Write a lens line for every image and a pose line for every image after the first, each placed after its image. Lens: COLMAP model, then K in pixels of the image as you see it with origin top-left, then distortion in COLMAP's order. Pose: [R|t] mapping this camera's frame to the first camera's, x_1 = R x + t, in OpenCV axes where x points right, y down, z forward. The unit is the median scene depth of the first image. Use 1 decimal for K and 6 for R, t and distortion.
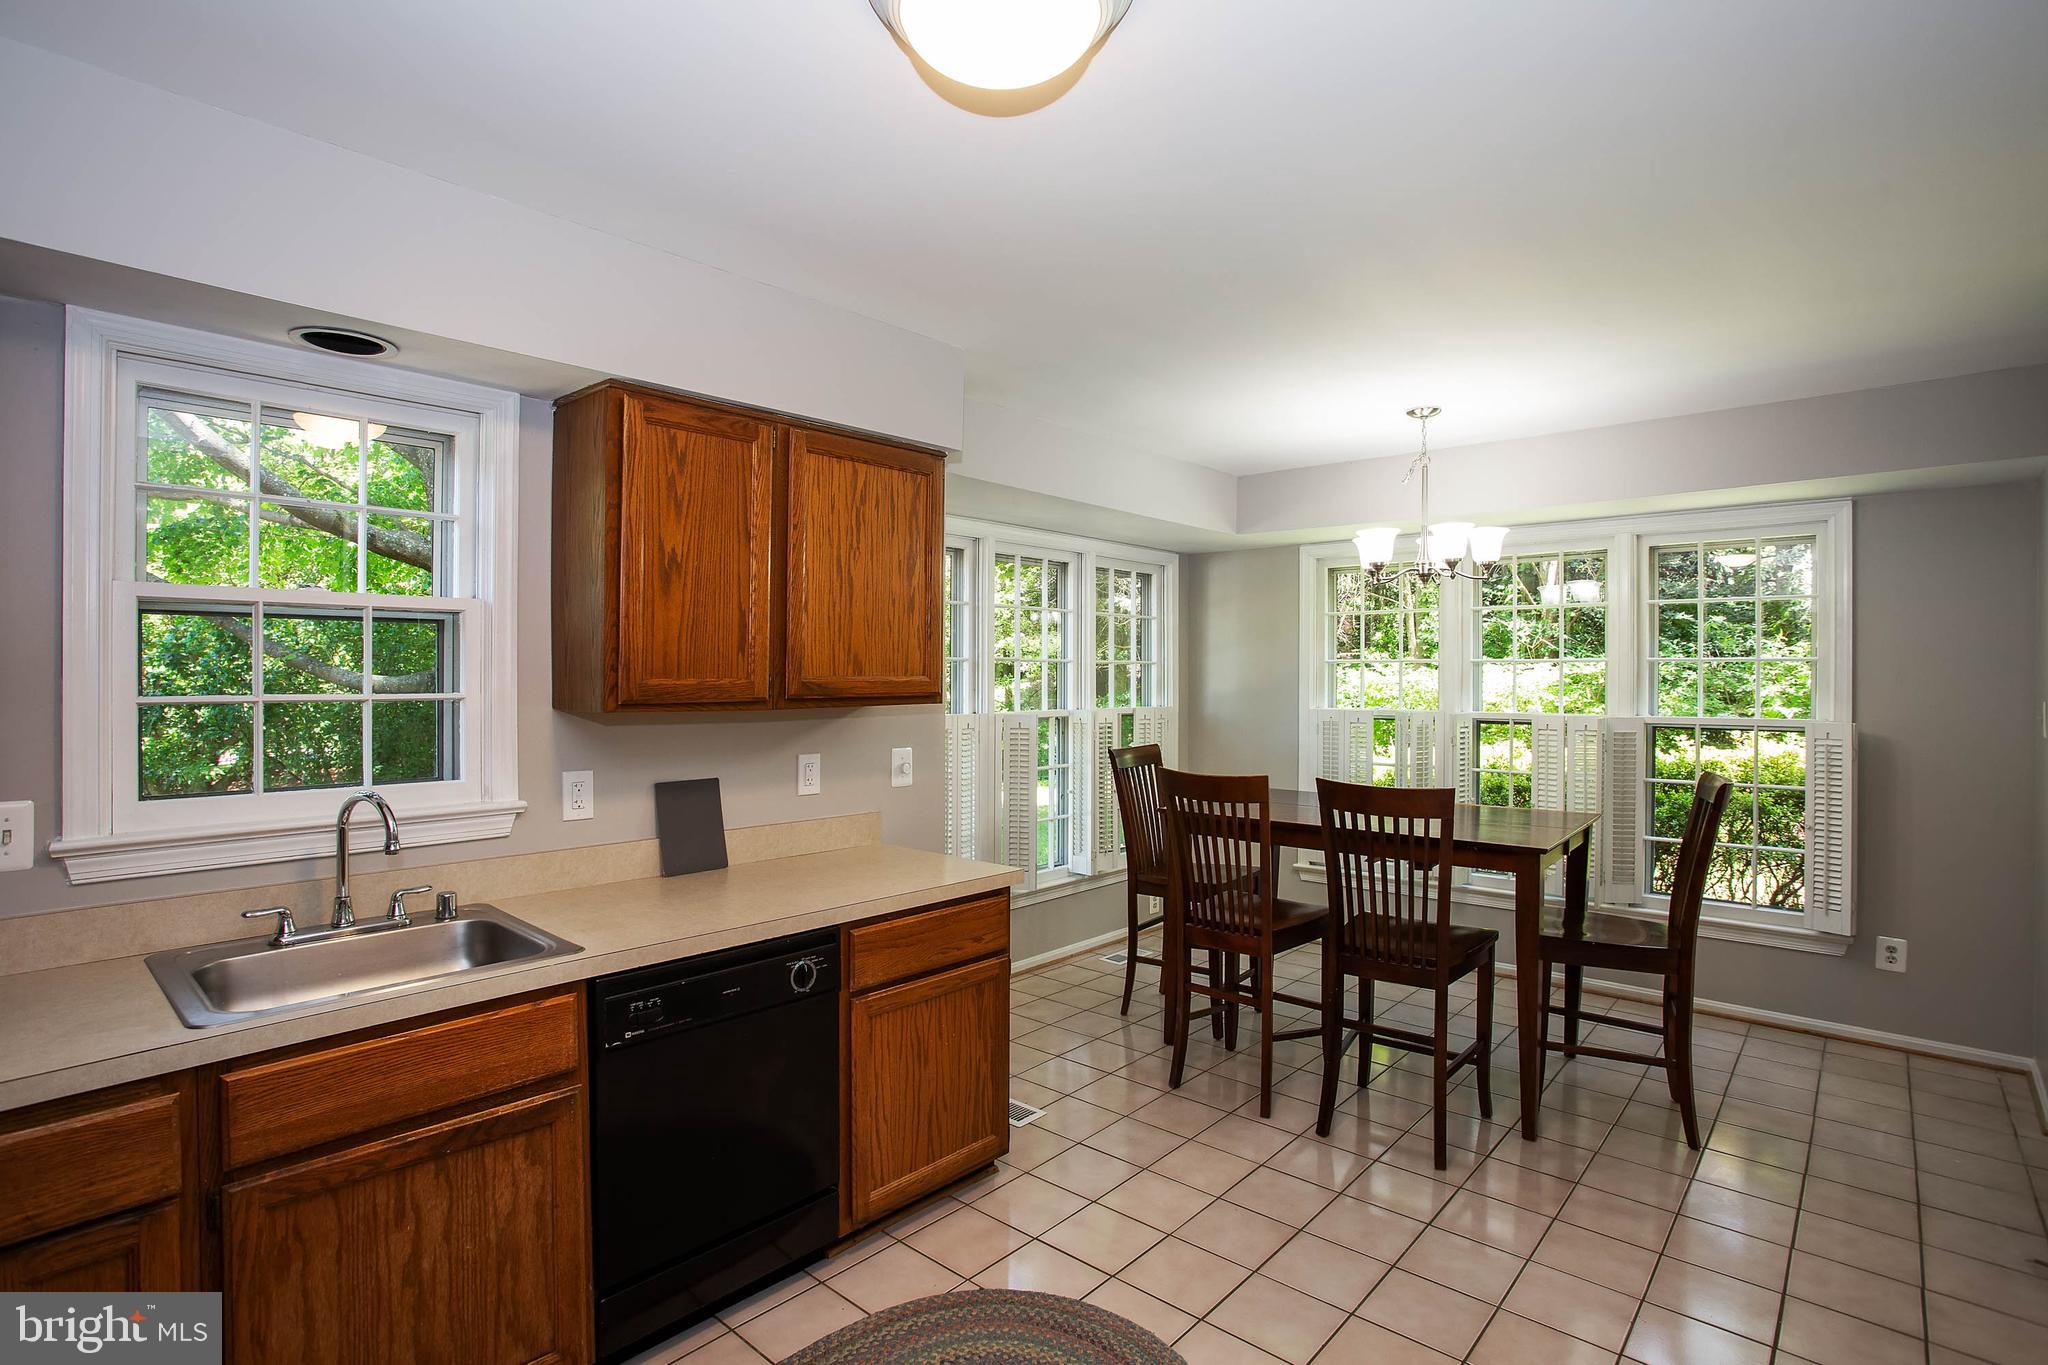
lens RADIAL K [[986.3, 0, 1010.1], [0, 986.3, 675.9], [0, 0, 1]] dist [0.001547, 0.000118]
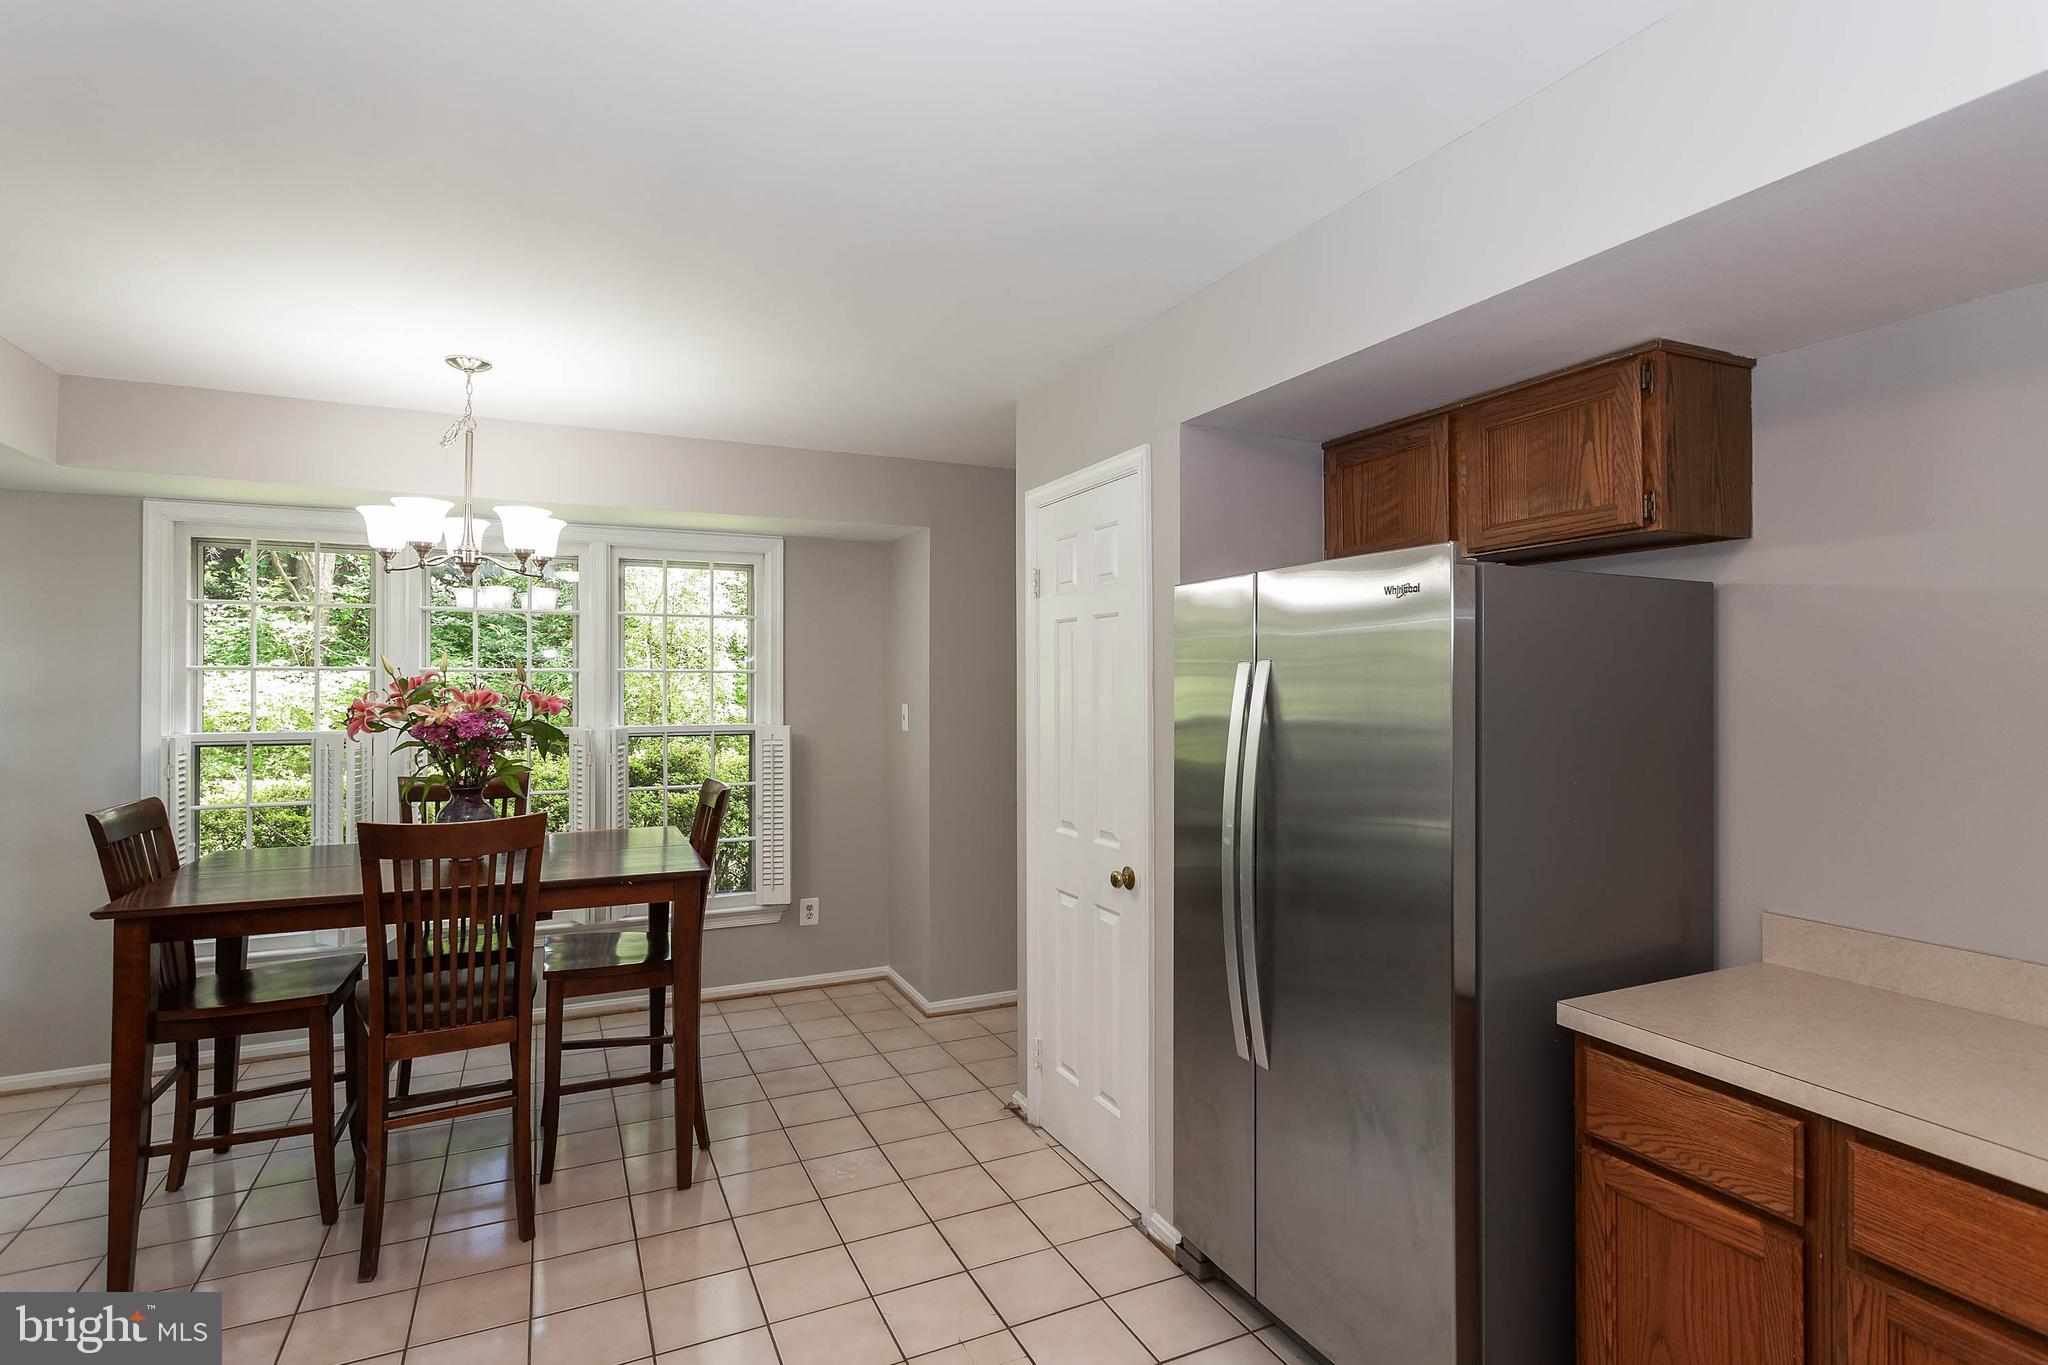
lens RADIAL K [[1026.9, 0, 1025.8], [0, 1026.9, 689.7], [0, 0, 1]] dist [0.000483, -0.000110]
pose [[0.395375, -0.006029, 0.918500, -0.178946], [0.005498, 0.999976, 0.004197, 0.000177], [-0.918503, 0.003391, 0.395399, 0.242412]]
